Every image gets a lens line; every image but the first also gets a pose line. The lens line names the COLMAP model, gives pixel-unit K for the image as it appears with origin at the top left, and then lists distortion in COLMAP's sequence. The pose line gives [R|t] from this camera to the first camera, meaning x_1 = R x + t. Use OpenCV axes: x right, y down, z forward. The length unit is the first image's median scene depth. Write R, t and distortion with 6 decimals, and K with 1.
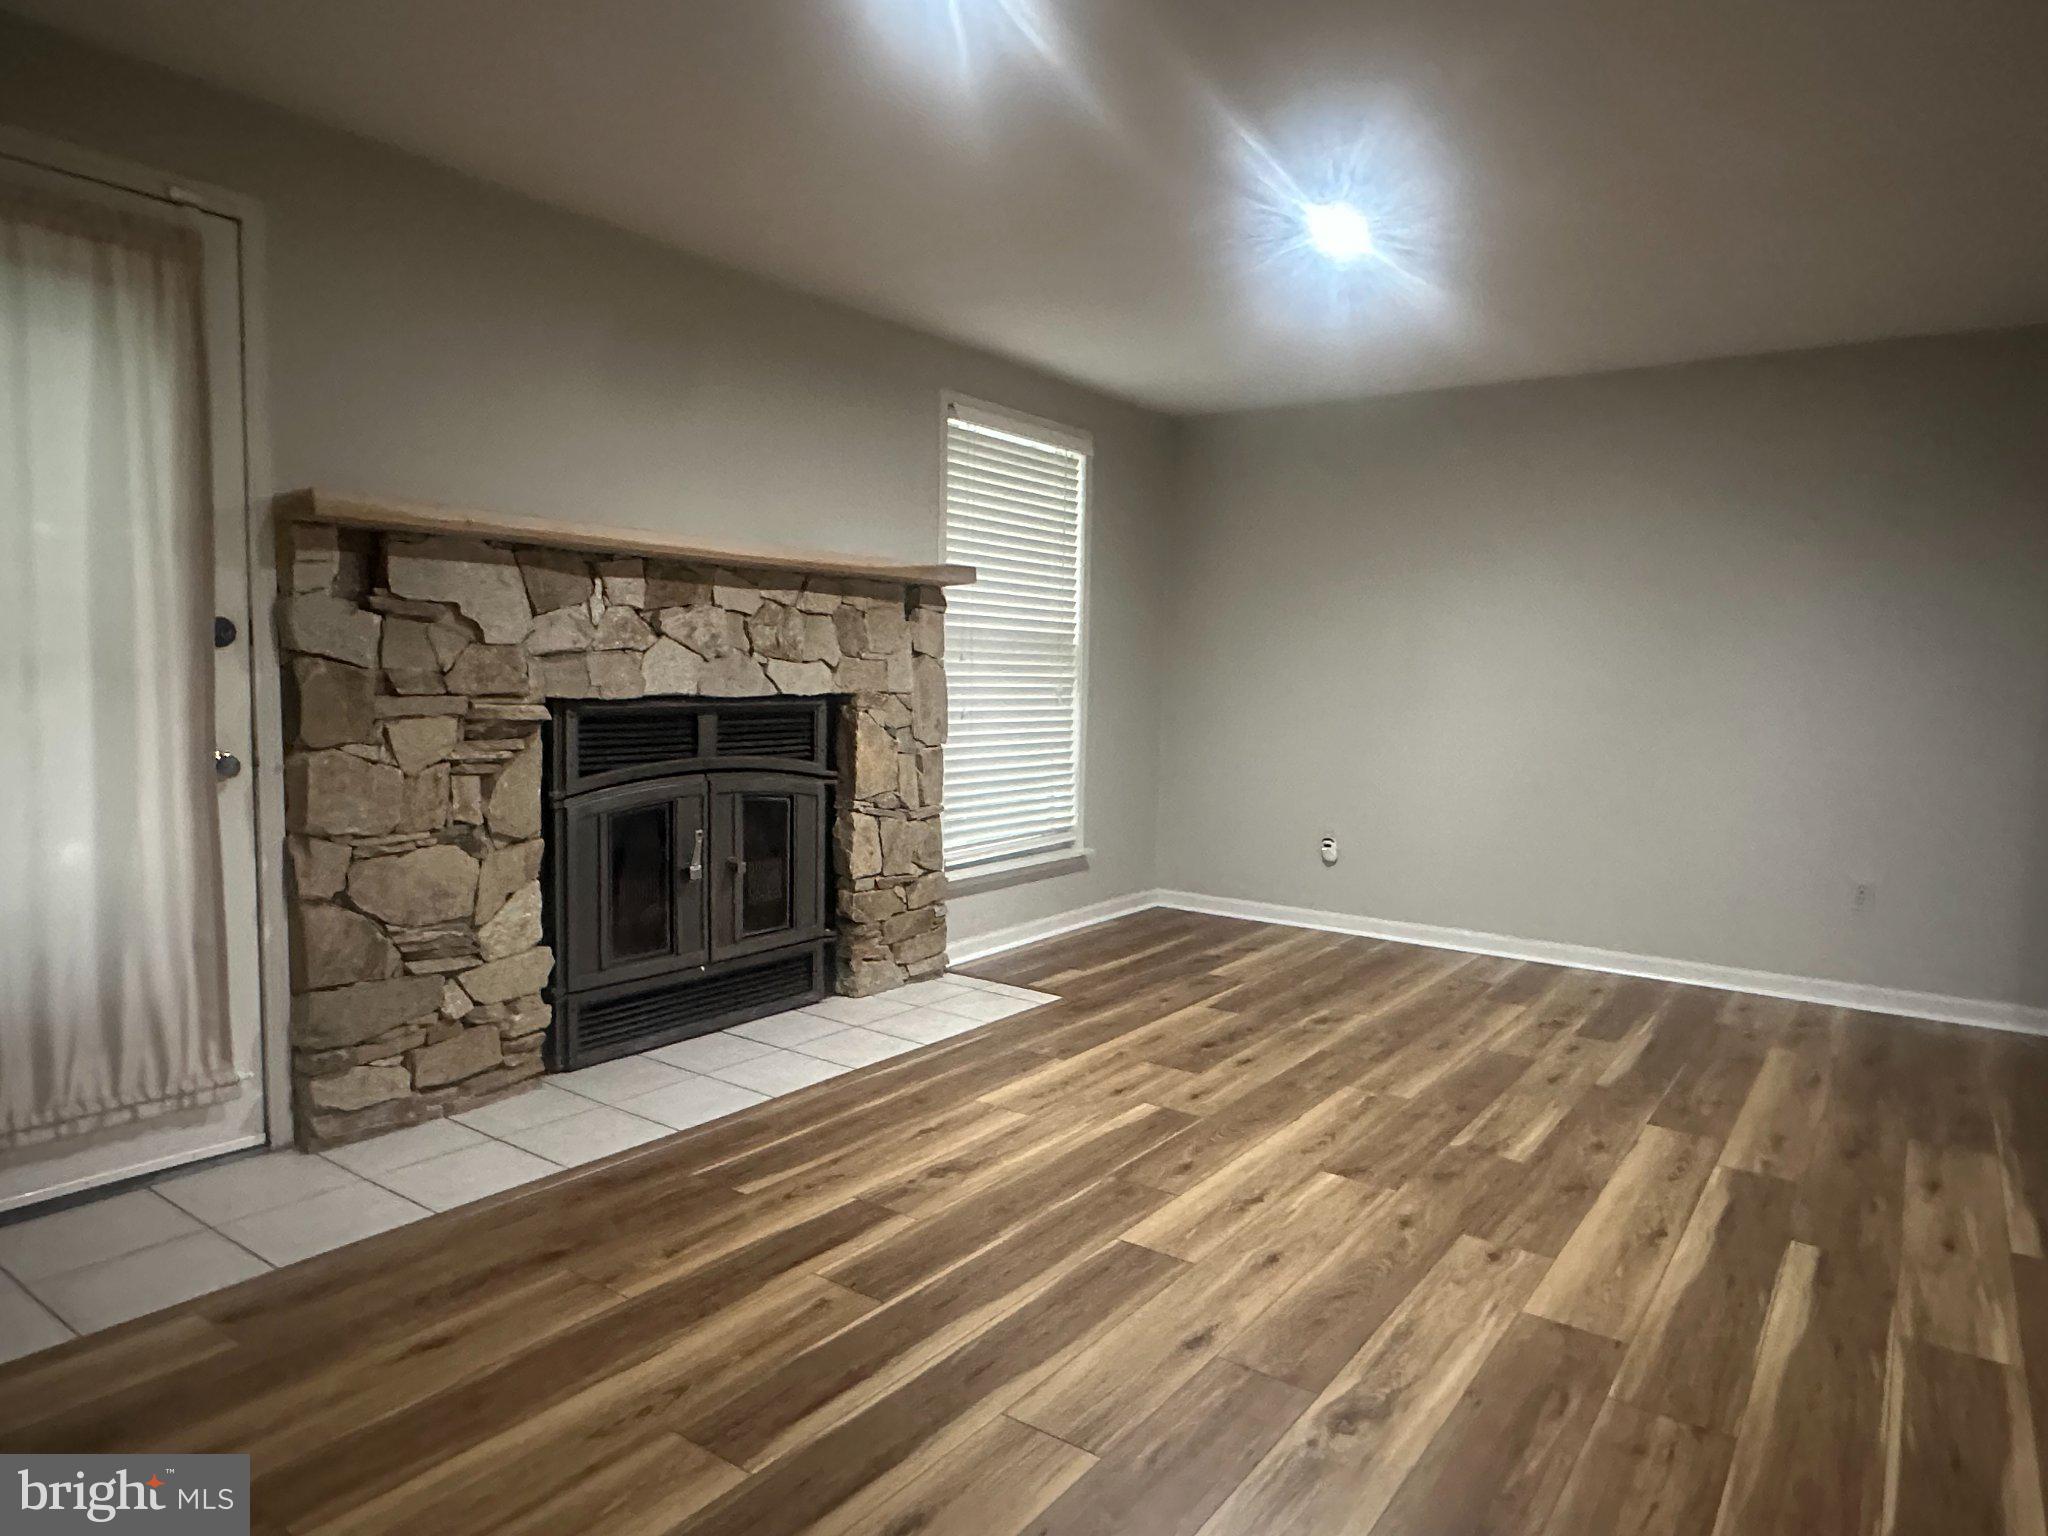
lens RADIAL K [[1250.0, 0, 1024.0], [0, 1250.0, 768.0], [0, 0, 1]] dist [0.002219, 0.001849]
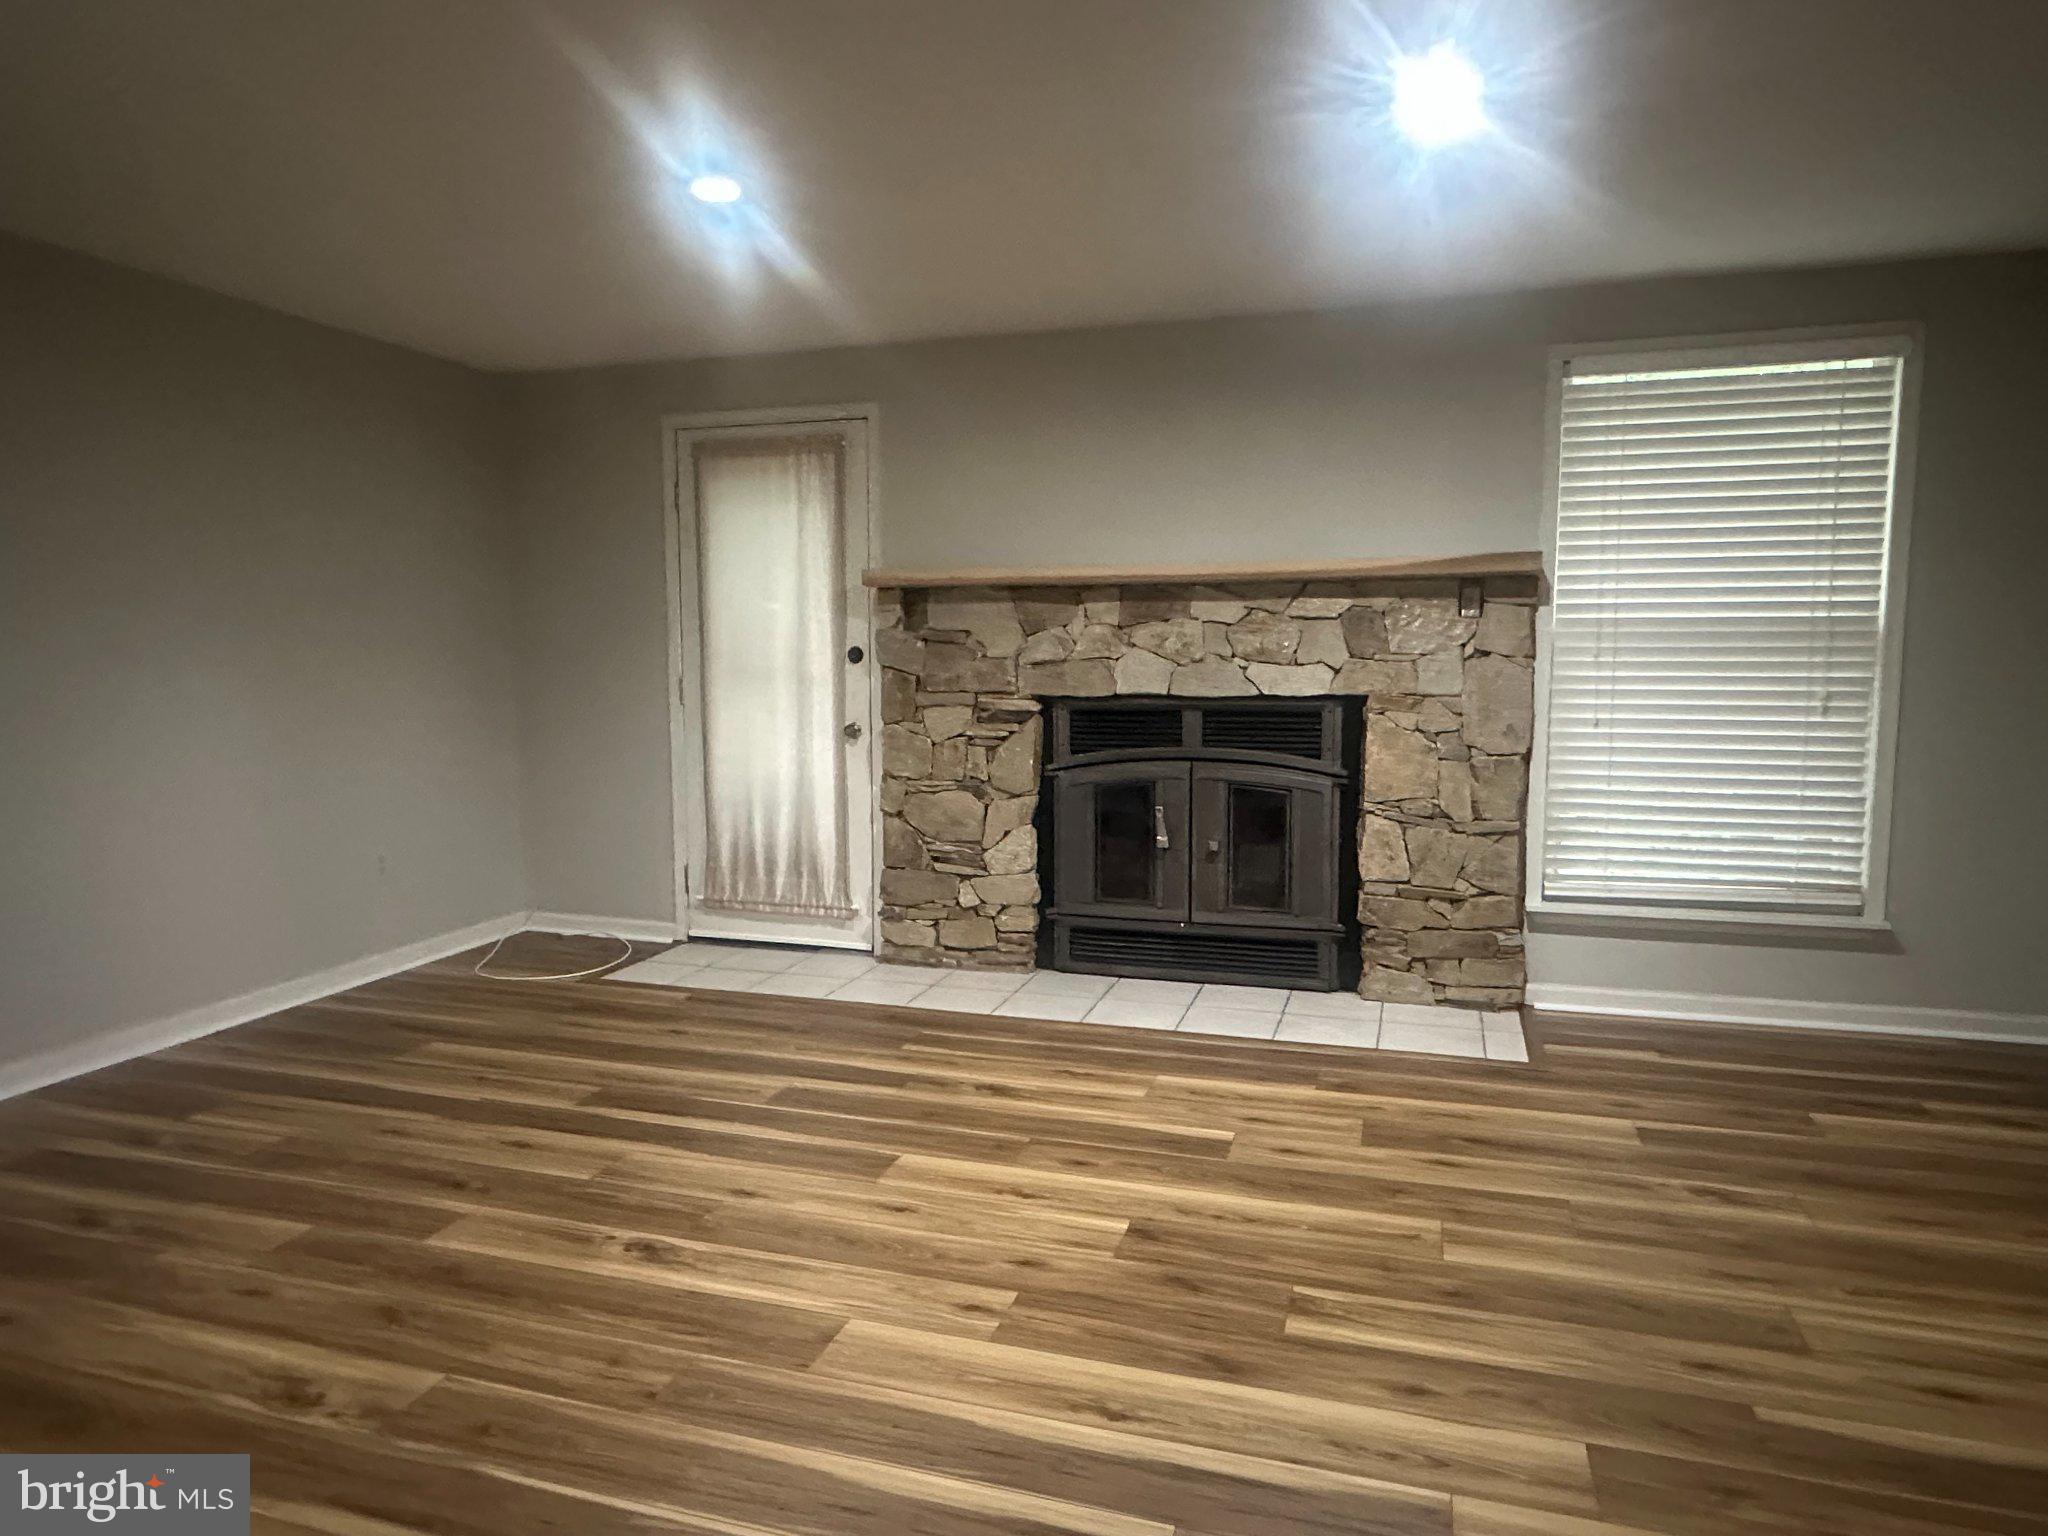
lens RADIAL K [[1250.0, 0, 1024.0], [0, 1250.0, 768.0], [0, 0, 1]] dist [0.002219, 0.001849]
pose [[0.332530, 0.070011, -0.940490, 0.889626], [-0.063818, 0.996625, 0.051626, -0.044201], [0.940931, 0.042853, 0.335876, 0.506646]]
